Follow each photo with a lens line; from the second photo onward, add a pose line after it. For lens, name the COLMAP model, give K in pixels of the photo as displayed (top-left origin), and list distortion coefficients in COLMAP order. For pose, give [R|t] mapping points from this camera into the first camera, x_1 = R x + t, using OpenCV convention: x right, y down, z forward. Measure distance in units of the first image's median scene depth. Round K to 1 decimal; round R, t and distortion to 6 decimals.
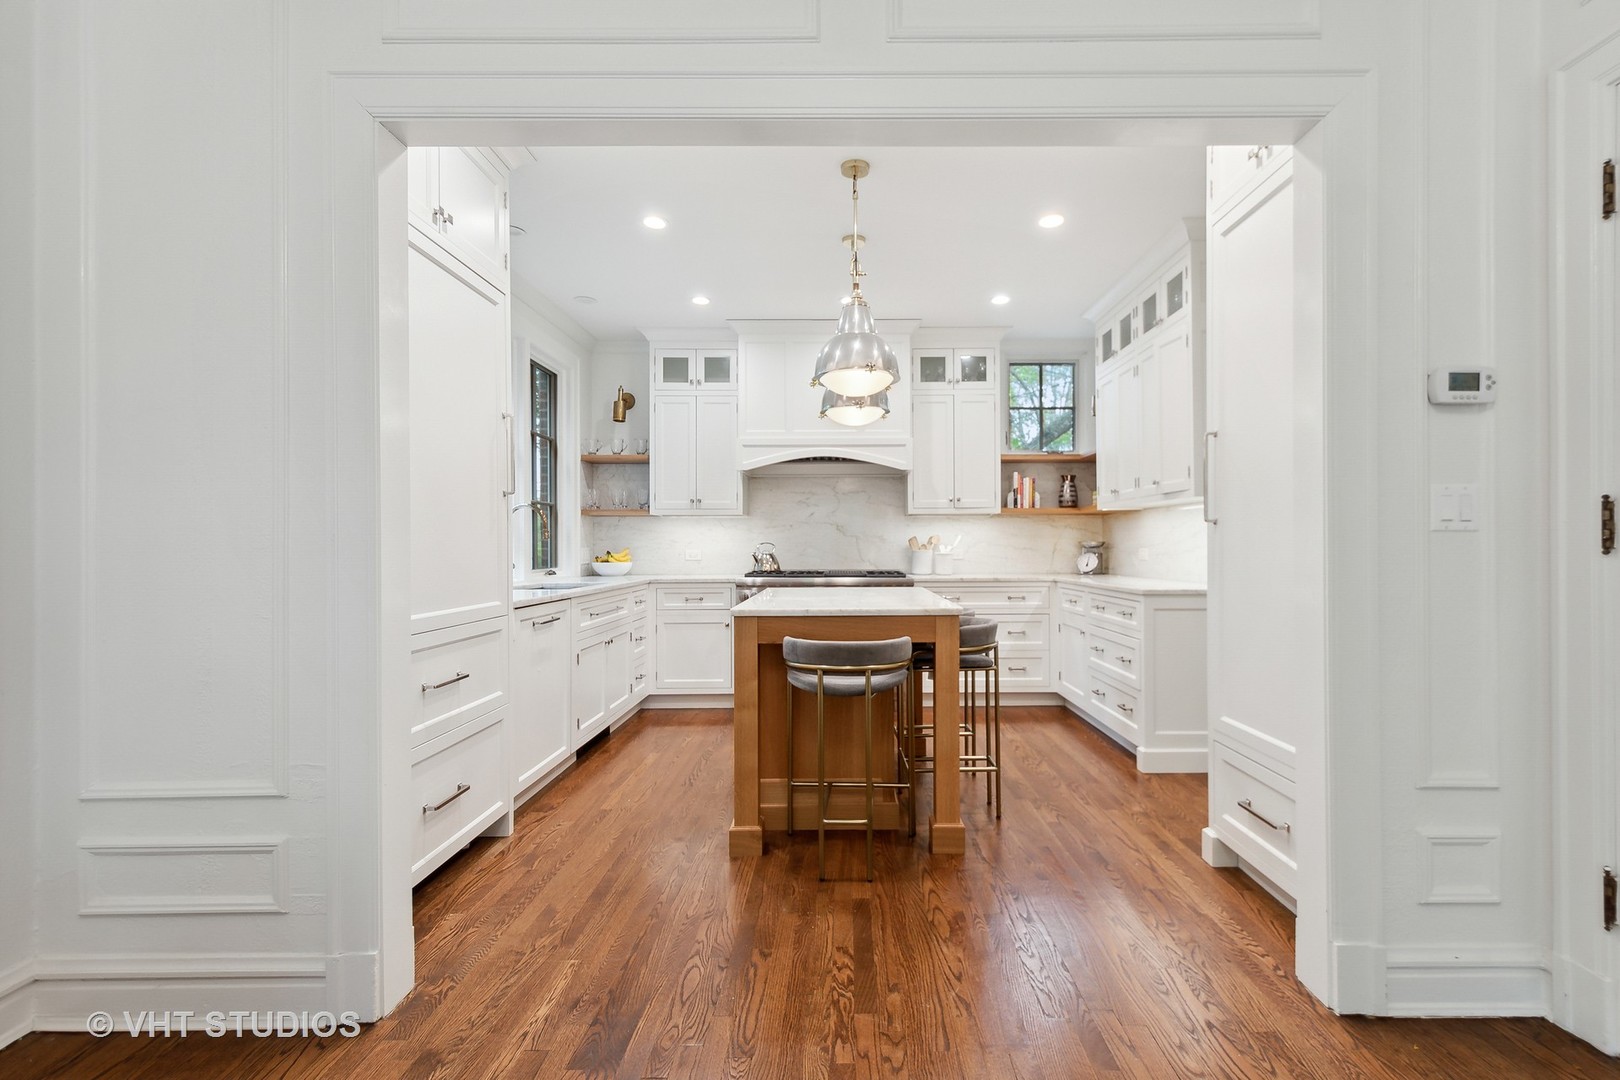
lens RADIAL K [[731.5, 0, 857.7], [0, 731.5, 544.9], [0, 0, 1]] dist [0.017343, -0.000492]
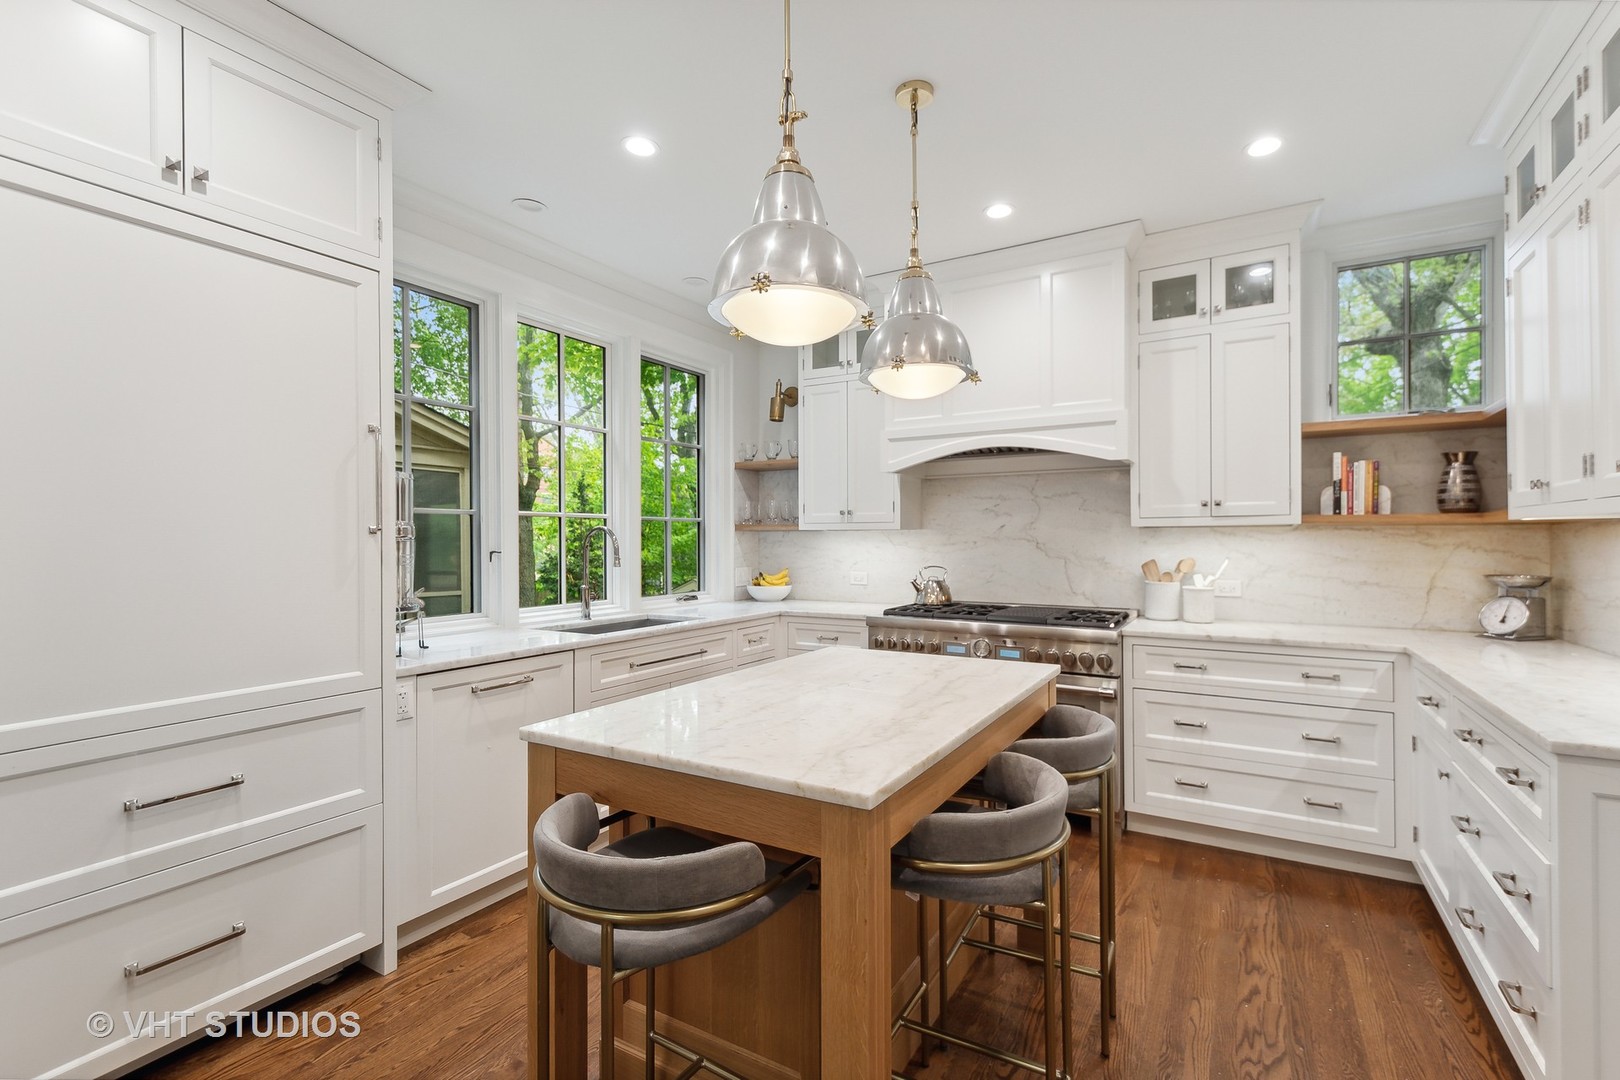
lens RADIAL K [[730.4, 0, 837.0], [0, 730.4, 539.8], [0, 0, 1]] dist [0.023133, -0.006368]
pose [[0.863462, 0.001521, -0.504412, 0.179770], [-0.000402, 0.999997, 0.002326, -0.033798], [0.504414, -0.001806, 0.863460, 0.319494]]
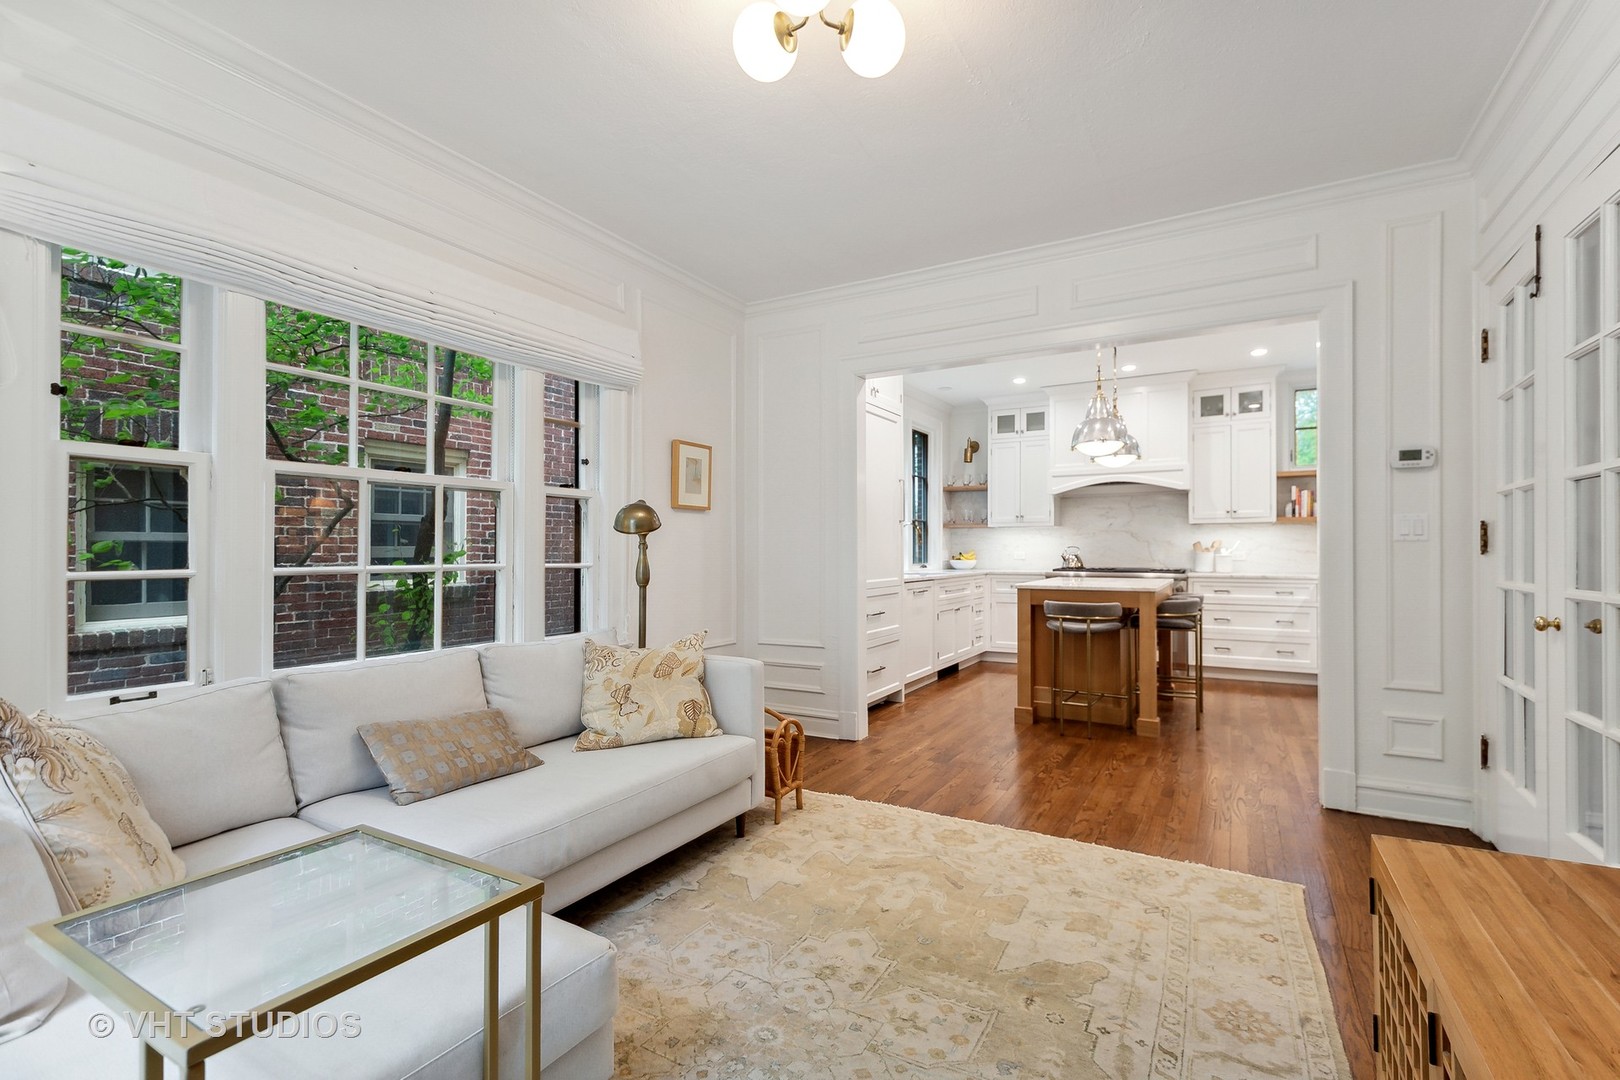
lens RADIAL K [[725.7, 0, 840.0], [0, 725.7, 548.9], [0, 0, 1]] dist [0.015294, -0.000153]
pose [[0.870226, 0.002297, -0.492648, 0.170367], [-0.001486, 0.999997, 0.002038, -0.000716], [0.492651, -0.001042, 0.870226, -0.392138]]
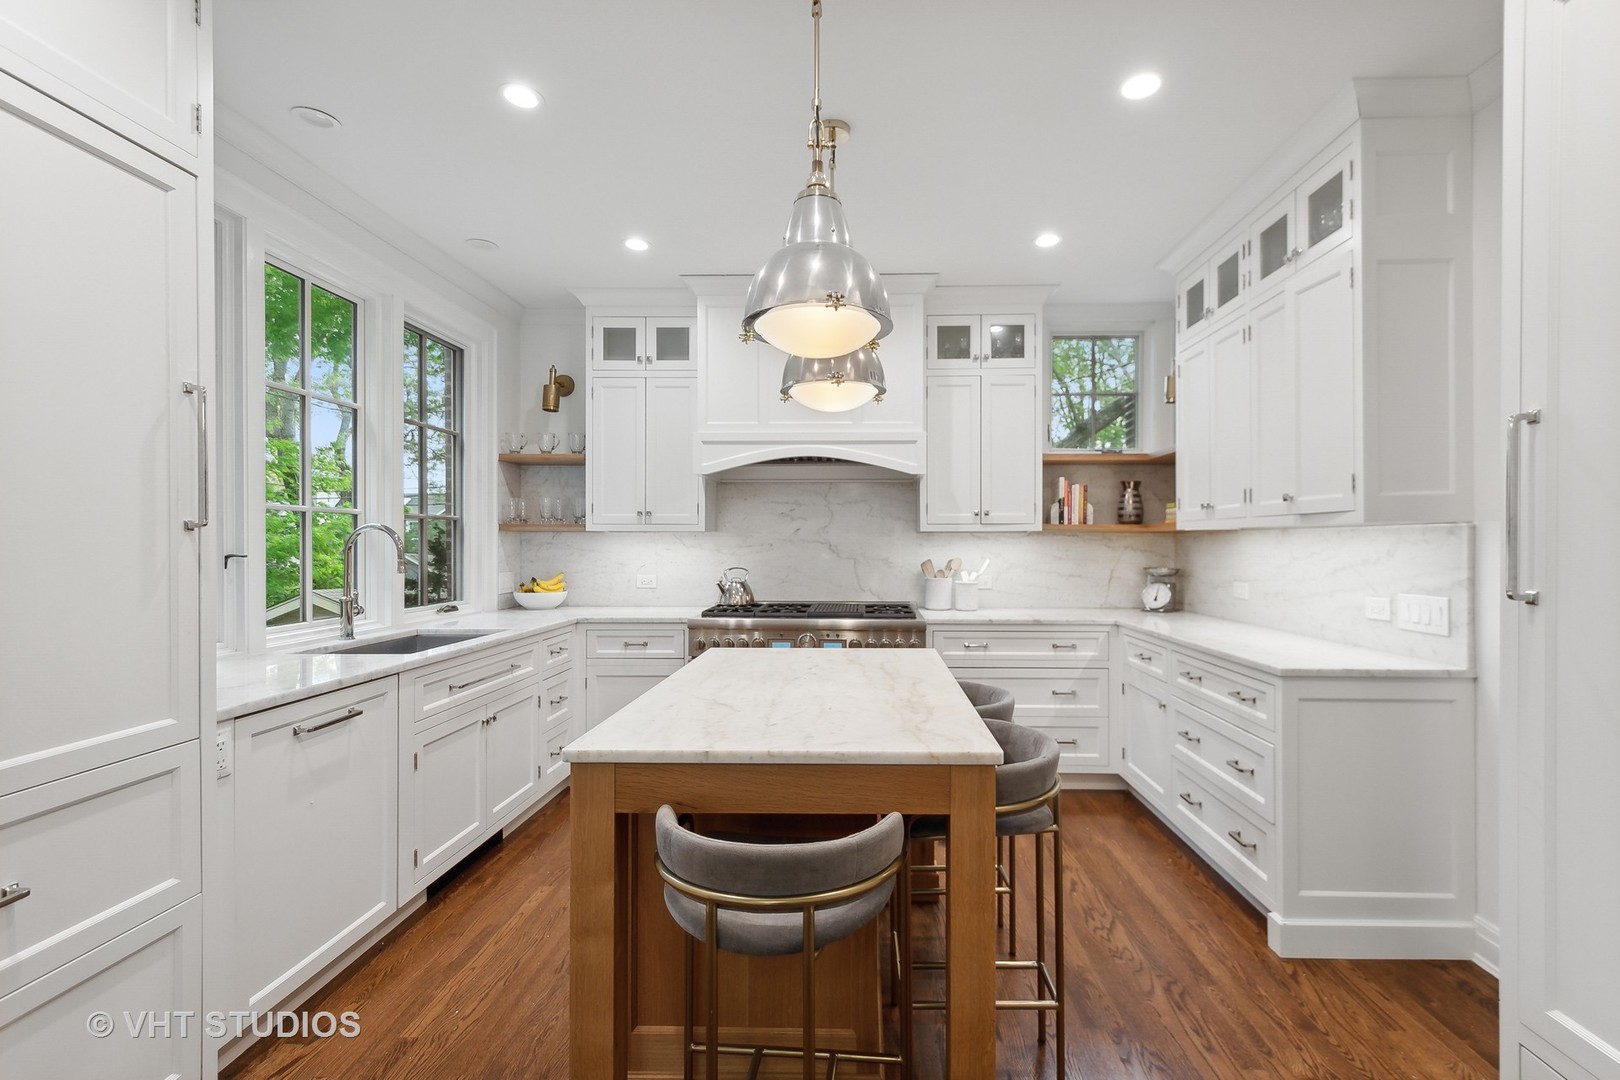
lens RADIAL K [[731.5, 0, 857.7], [0, 731.5, 544.9], [0, 0, 1]] dist [0.017343, -0.000492]
pose [[0.999511, 0.004985, -0.030860, 0.028689], [-0.004862, 0.999980, 0.004081, -0.032799], [0.030879, -0.003929, 0.999515, 0.244765]]
